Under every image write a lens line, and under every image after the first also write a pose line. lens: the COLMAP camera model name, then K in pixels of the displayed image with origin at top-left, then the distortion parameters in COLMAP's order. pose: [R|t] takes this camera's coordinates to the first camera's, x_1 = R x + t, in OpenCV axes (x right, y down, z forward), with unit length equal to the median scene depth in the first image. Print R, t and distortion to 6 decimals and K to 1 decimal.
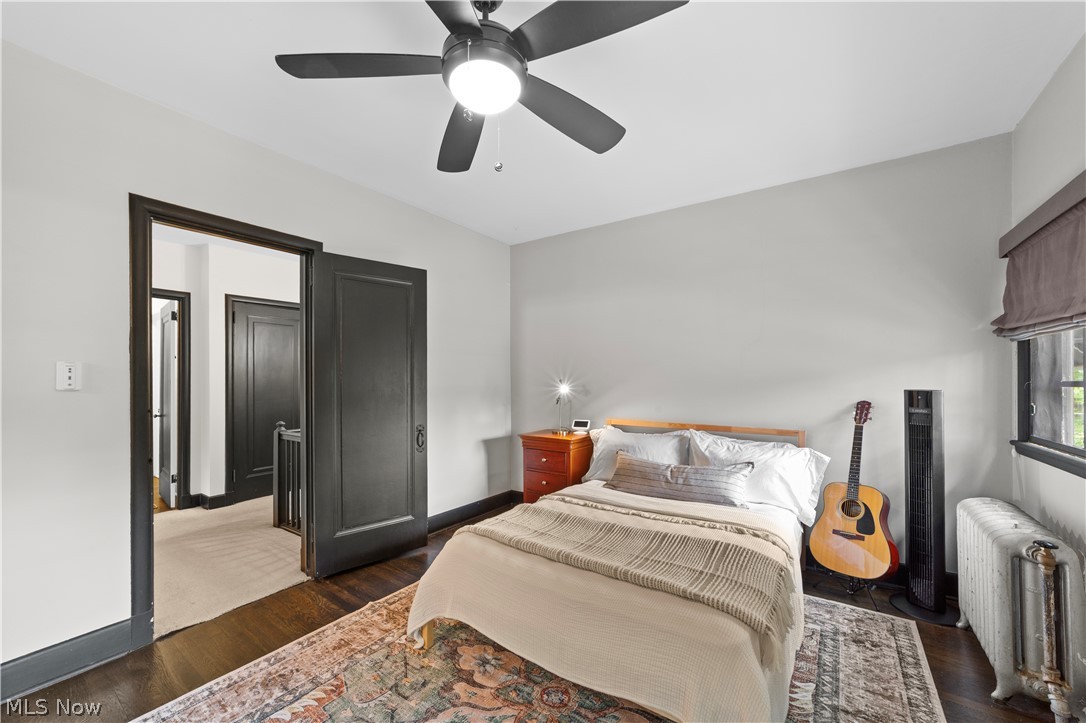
lens RADIAL K [[422.0, 0, 538.3], [0, 422.0, 369.4], [0, 0, 1]] dist [-0.003747, 0.000893]
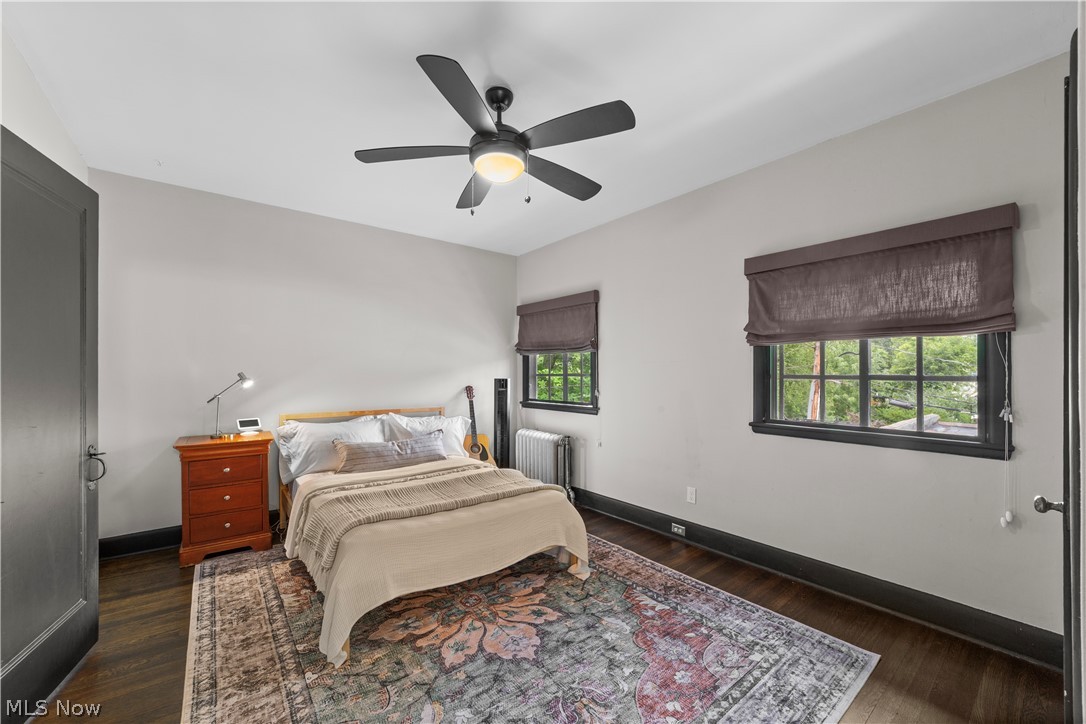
lens RADIAL K [[422.0, 0, 534.9], [0, 422.0, 370.1], [0, 0, 1]] dist [-0.003747, 0.000893]
pose [[0.295967, 0.012914, 0.955111, -0.871972], [-0.023057, 0.999714, -0.006372, 0.019176], [-0.954920, -0.020137, 0.296180, 0.289408]]
